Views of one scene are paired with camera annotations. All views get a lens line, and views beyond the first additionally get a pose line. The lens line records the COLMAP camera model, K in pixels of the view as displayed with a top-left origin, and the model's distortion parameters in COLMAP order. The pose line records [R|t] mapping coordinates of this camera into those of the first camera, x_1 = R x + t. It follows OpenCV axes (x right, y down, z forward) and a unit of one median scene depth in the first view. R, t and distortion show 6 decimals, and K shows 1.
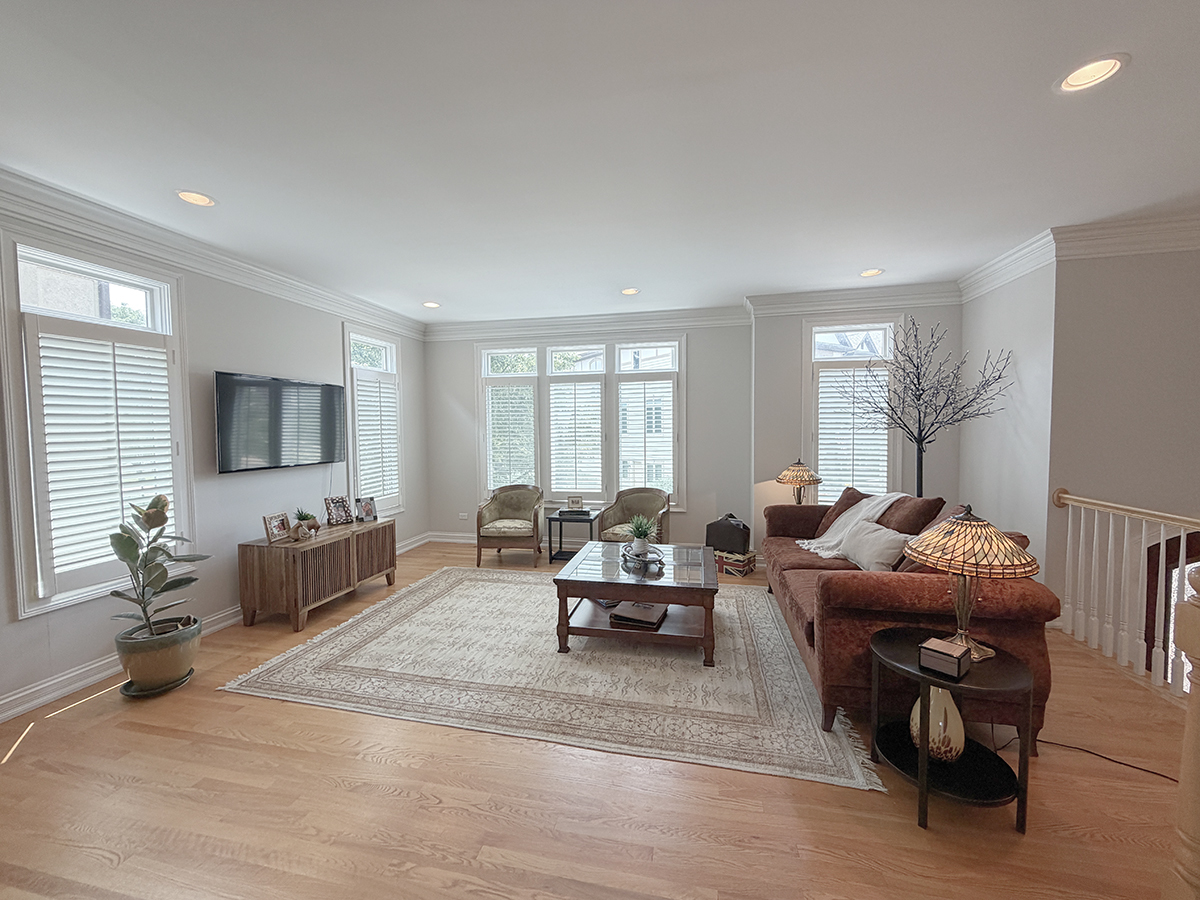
lens RADIAL K [[479.2, 0, 595.6], [0, 479.2, 450.8], [0, 0, 1]] dist [0.001868, -0.000057]
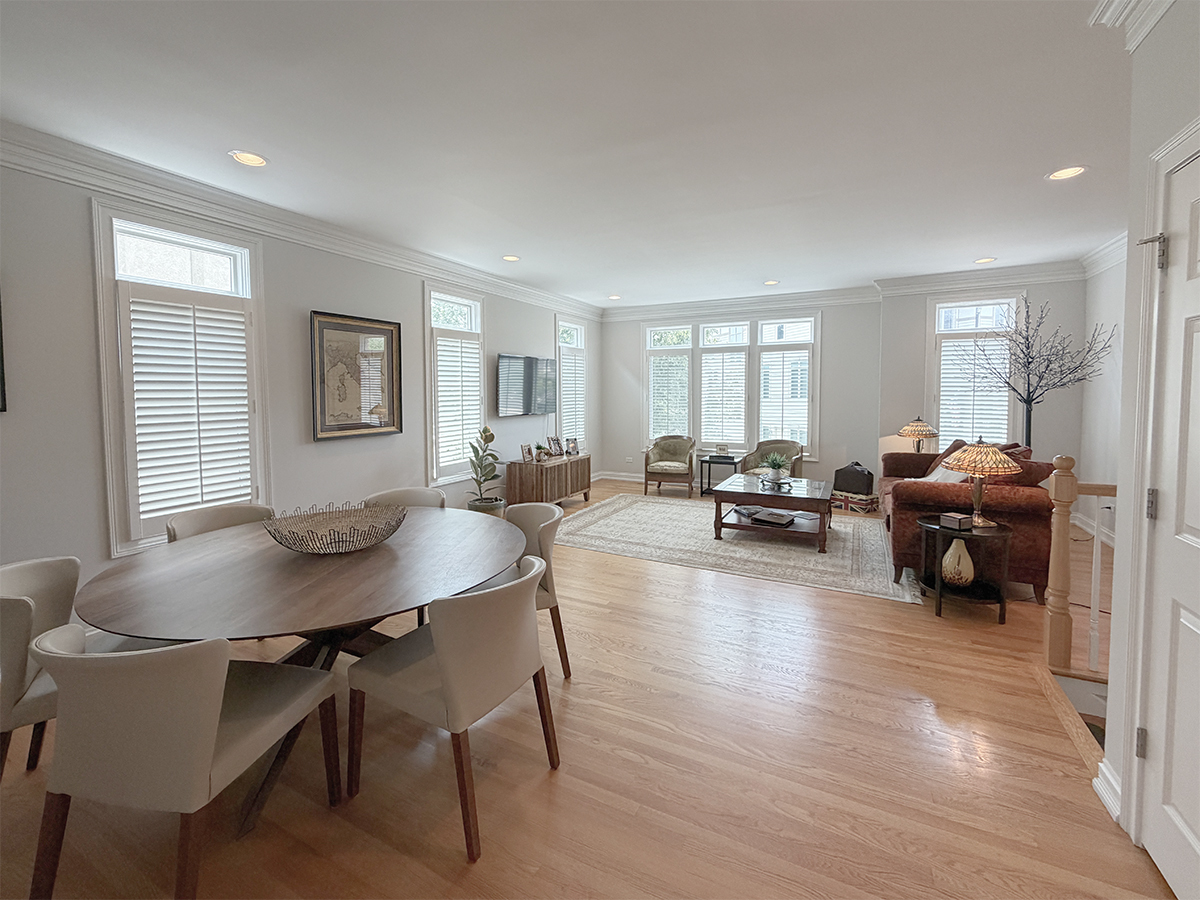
lens RADIAL K [[512.5, 0, 596.6], [0, 512.5, 417.3], [0, 0, 1]] dist [0.002101, -0.000512]
pose [[0.966498, 0.017610, -0.256067, -0.021049], [-0.017175, 0.999845, 0.003934, 0.027847], [0.256097, 0.000596, 0.966651, -0.429645]]
